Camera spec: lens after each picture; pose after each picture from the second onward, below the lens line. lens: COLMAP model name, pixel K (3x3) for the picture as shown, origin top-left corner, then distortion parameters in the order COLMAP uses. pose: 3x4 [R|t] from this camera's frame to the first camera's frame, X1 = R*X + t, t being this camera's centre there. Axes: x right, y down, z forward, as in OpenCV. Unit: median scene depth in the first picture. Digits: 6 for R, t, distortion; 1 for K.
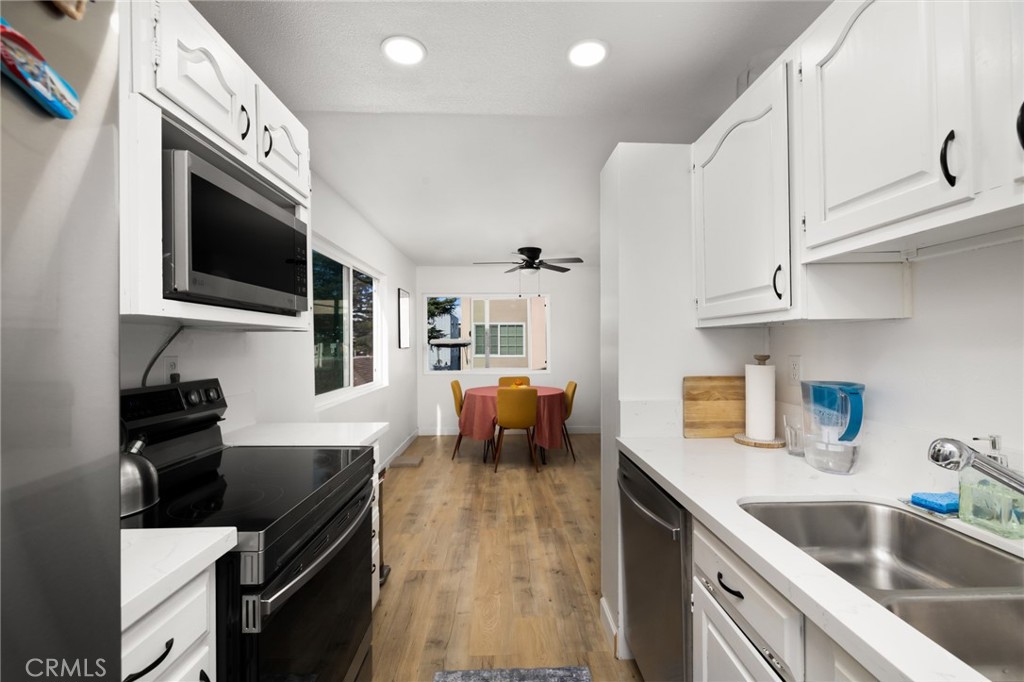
lens RADIAL K [[426.2, 0, 513.5], [0, 426.2, 342.4], [0, 0, 1]] dist [-0.002040, -0.000184]
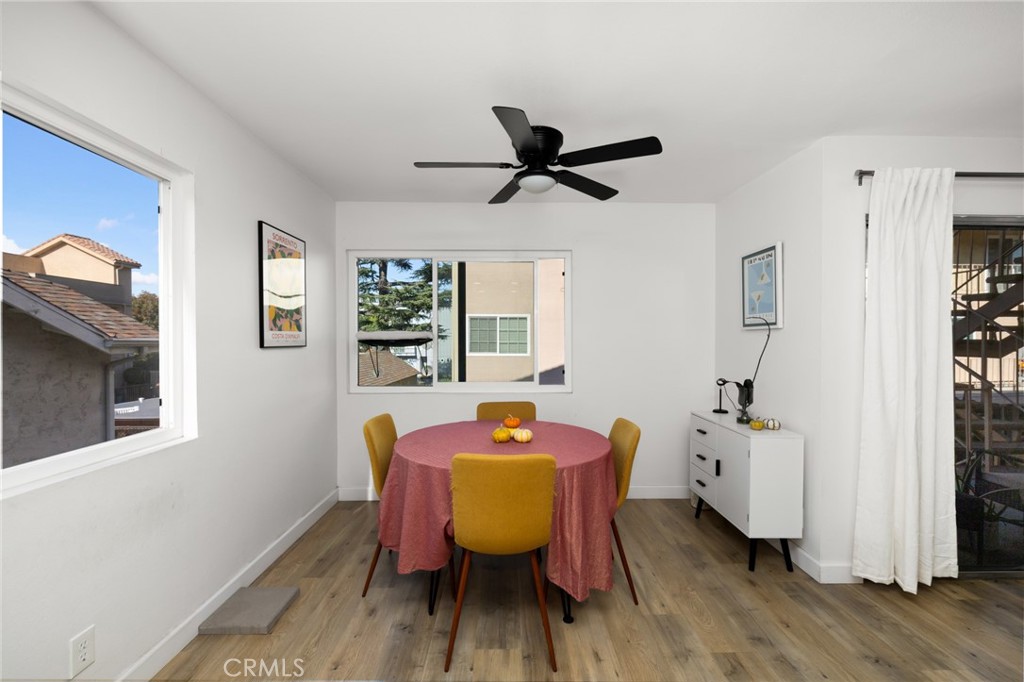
lens RADIAL K [[426.2, 0, 509.5], [0, 426.2, 340.7], [0, 0, 1]] dist [-0.002040, -0.000184]
pose [[0.999751, 0.003037, -0.022115, 0.020834], [-0.002932, 0.999984, 0.004792, 0.003131], [0.022129, -0.004726, 0.999744, 0.575021]]
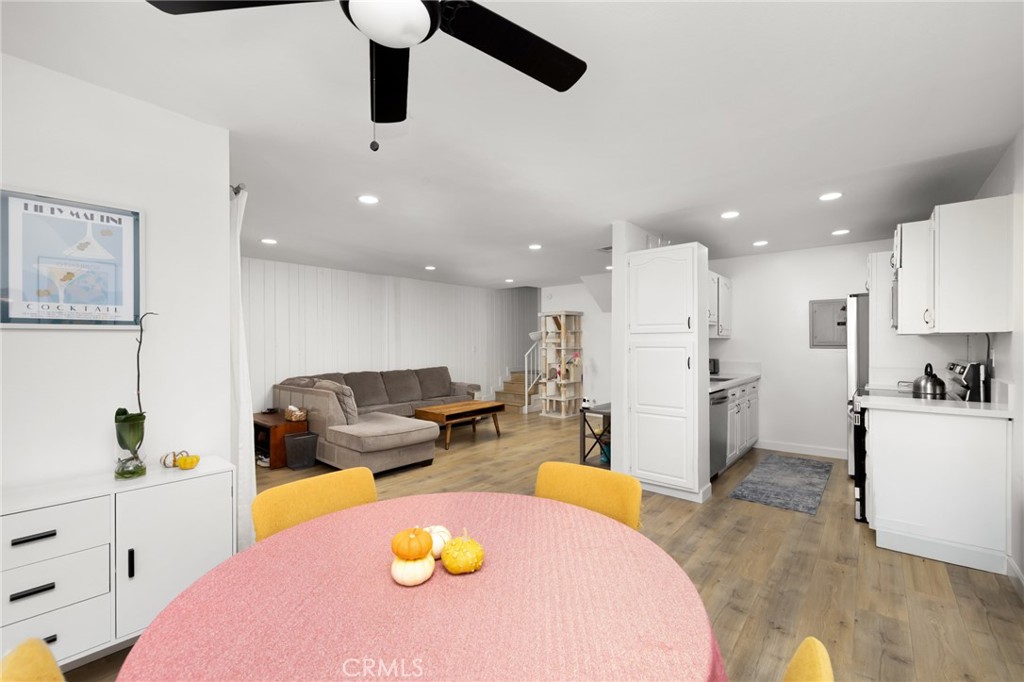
lens RADIAL K [[426.2, 0, 513.4], [0, 426.2, 342.7], [0, 0, 1]] dist [-0.002040, -0.000184]
pose [[-0.743066, 0.001645, 0.669217, -0.163144], [-0.000808, 0.999994, -0.003356, 0.001590], [-0.669218, -0.003035, -0.743060, 1.186796]]
